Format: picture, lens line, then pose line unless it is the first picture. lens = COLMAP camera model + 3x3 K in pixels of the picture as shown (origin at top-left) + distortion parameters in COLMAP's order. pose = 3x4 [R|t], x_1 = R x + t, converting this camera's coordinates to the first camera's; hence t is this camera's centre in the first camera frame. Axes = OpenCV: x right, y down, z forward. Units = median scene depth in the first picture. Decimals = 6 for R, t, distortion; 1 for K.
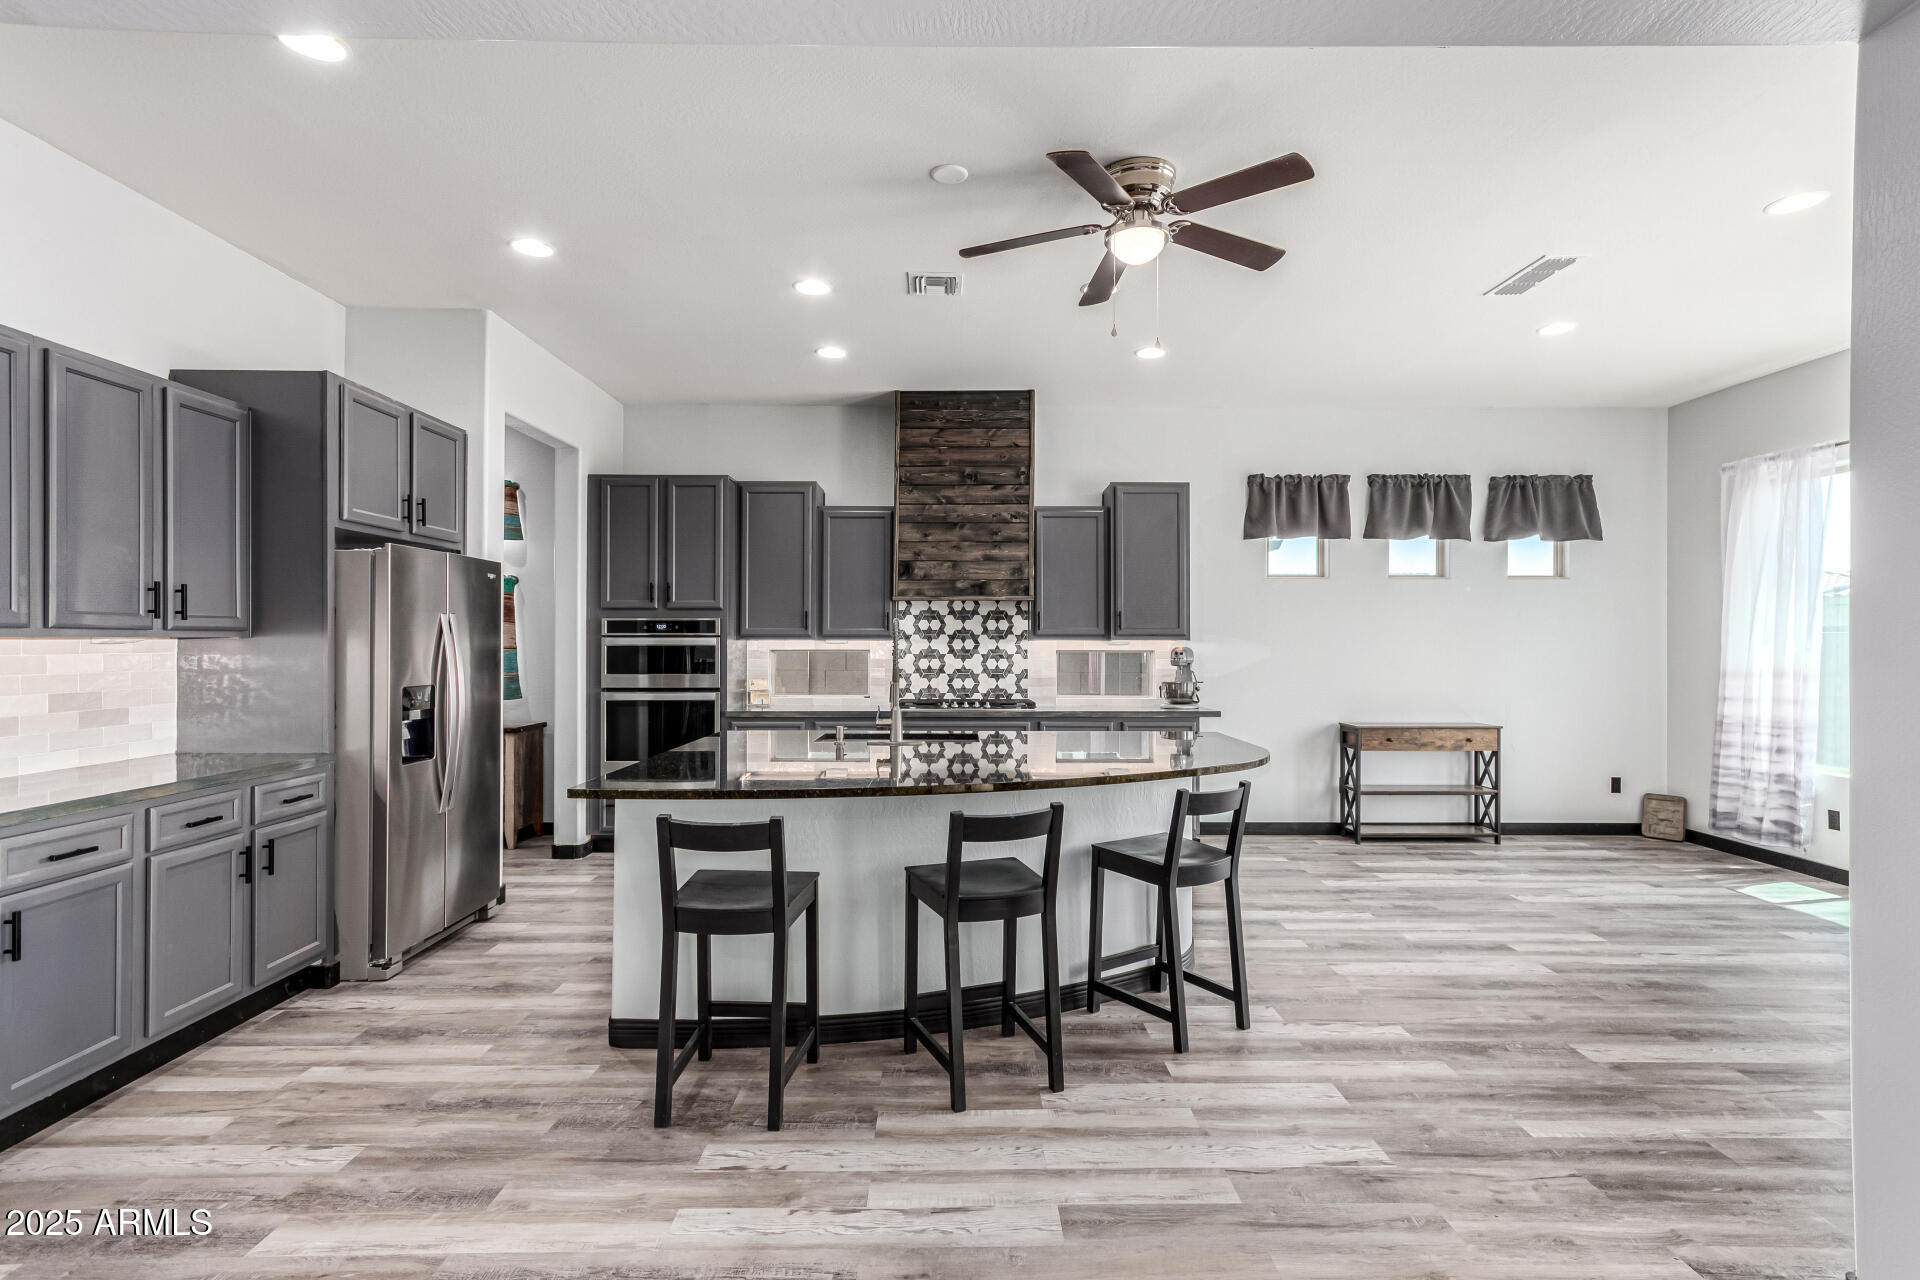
lens RADIAL K [[907.3, 0, 966.9], [0, 907.3, 651.2], [0, 0, 1]] dist [0.011751, -0.001176]
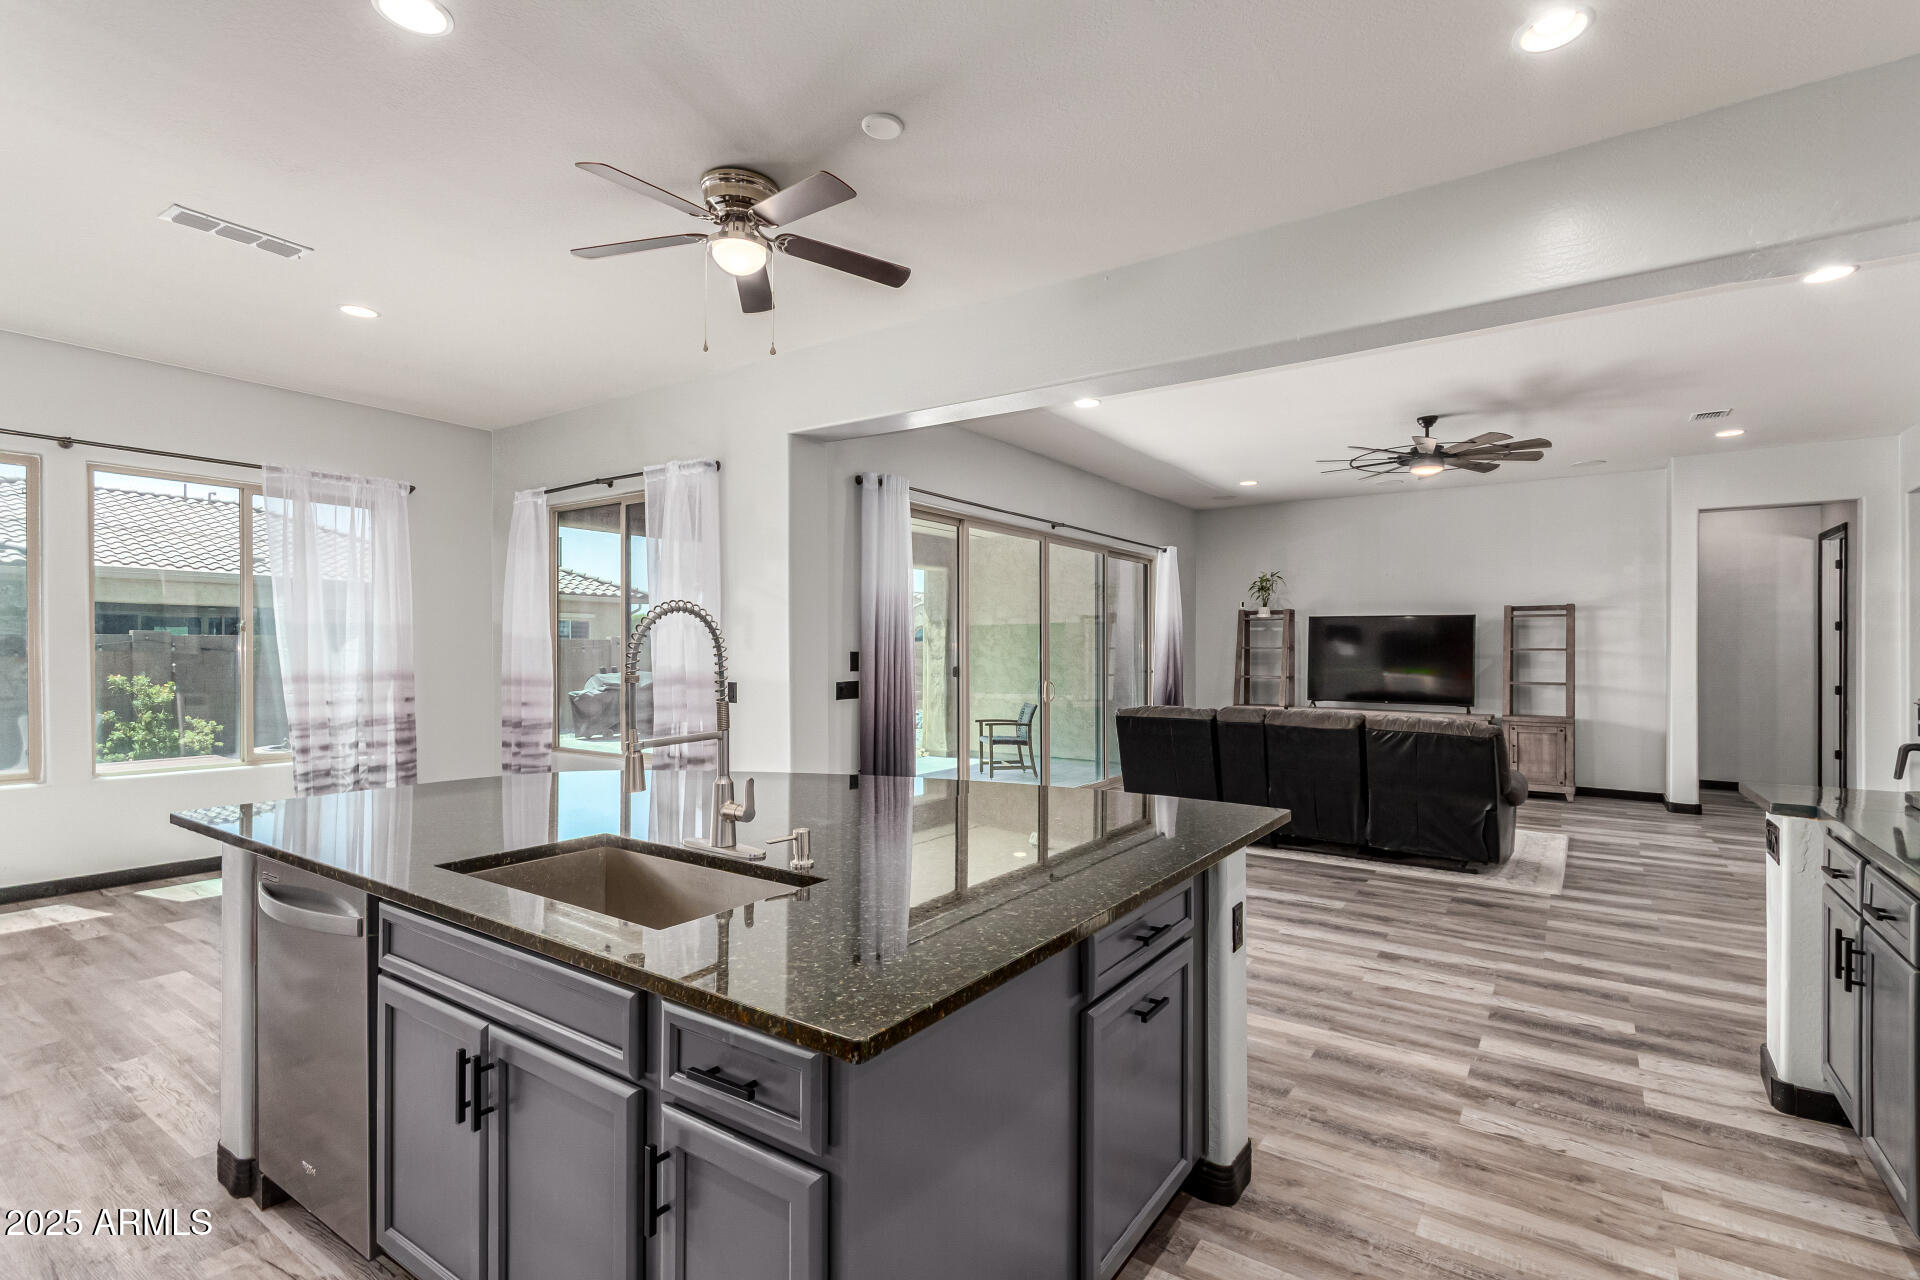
lens RADIAL K [[907.3, 0, 966.9], [0, 907.3, 651.2], [0, 0, 1]] dist [0.011751, -0.001176]
pose [[-0.816745, -0.007333, 0.576952, -0.770533], [-0.002746, 0.999957, 0.008823, -0.022911], [-0.576992, 0.005622, -0.816731, 2.129956]]
